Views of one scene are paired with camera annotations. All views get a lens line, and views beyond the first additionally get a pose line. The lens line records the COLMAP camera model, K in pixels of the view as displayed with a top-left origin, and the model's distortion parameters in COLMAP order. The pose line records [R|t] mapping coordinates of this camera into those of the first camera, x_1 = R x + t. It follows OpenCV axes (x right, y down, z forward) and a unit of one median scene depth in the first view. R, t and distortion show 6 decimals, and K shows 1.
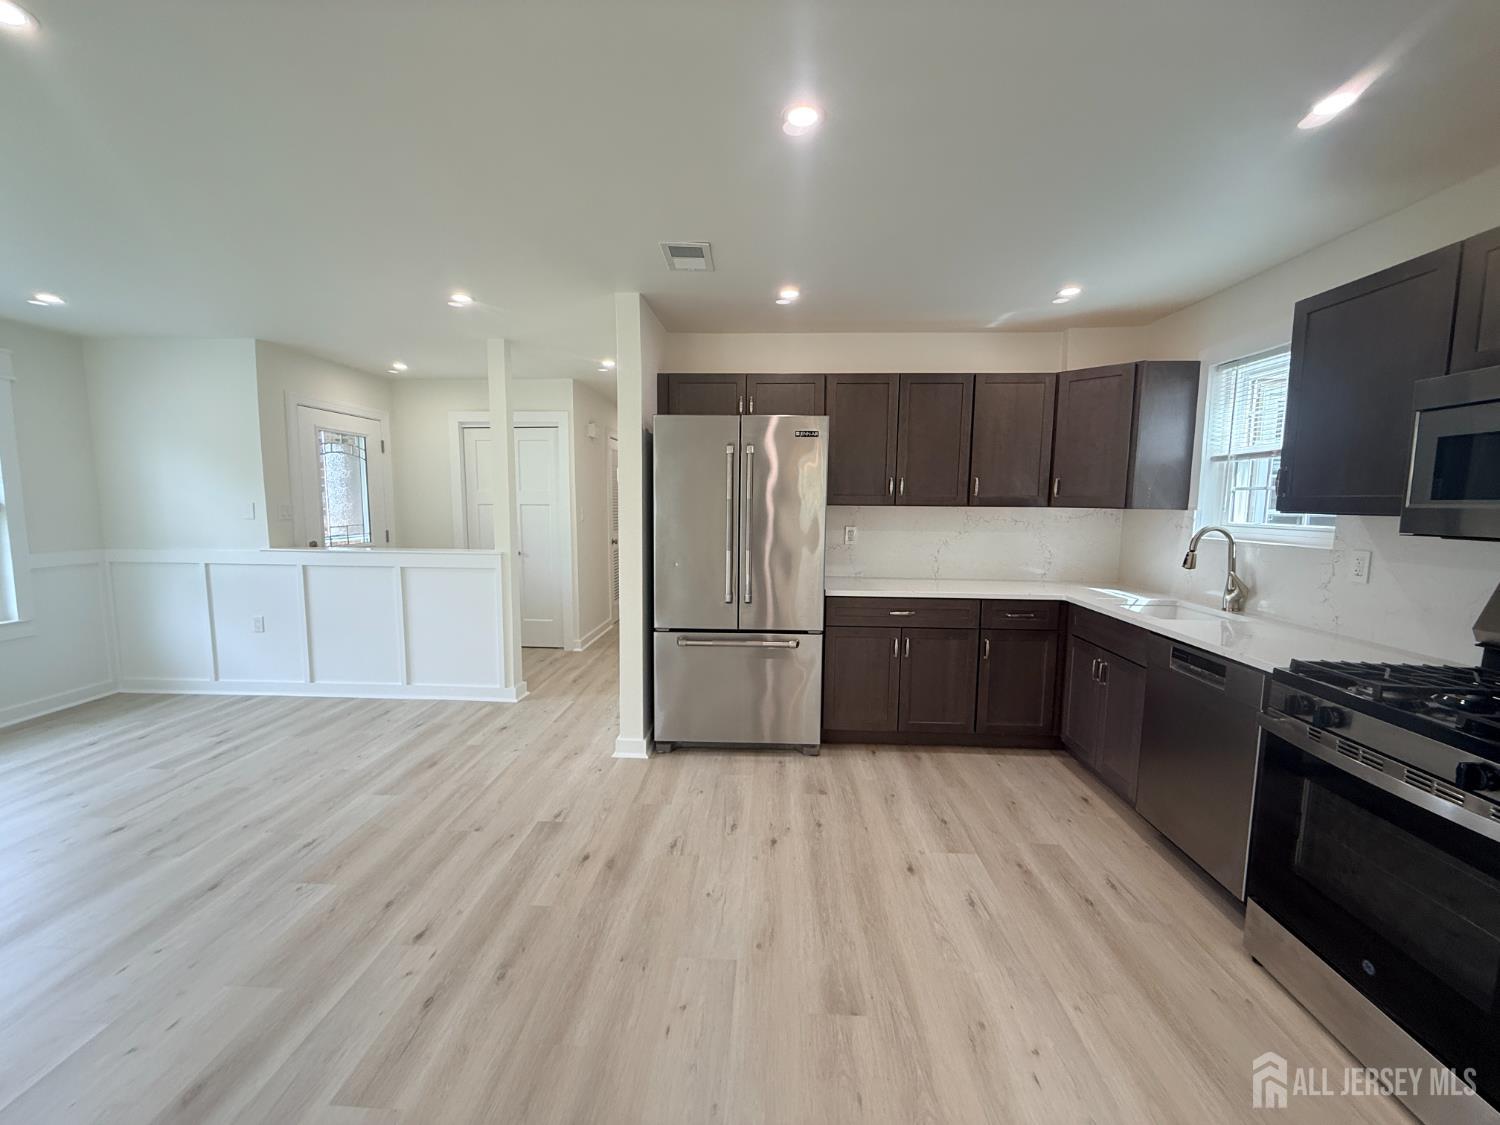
lens RADIAL K [[597.1, 0, 746.5], [0, 597.1, 561.2], [0, 0, 1]] dist [-0.001418, 0.000292]
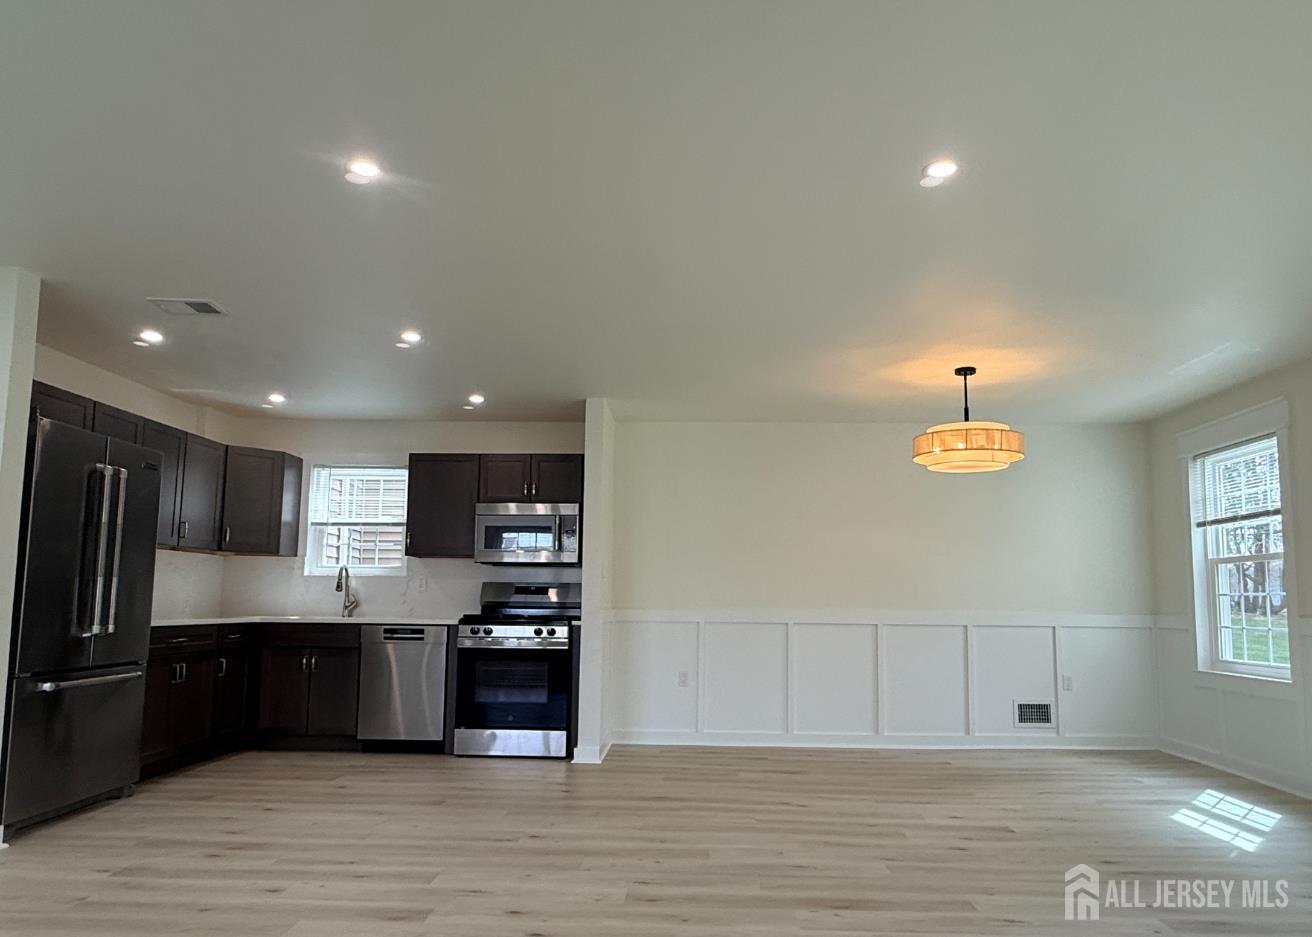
lens RADIAL K [[814.1, 0, 658.1], [0, 814.1, 525.0], [0, 0, 1]] dist [0.000234, 0.000391]
pose [[-0.008281, 0.083110, 0.996506, -1.280191], [0.090848, 0.992481, -0.082019, 0.082316], [-0.995830, 0.089852, -0.015769, 0.146837]]
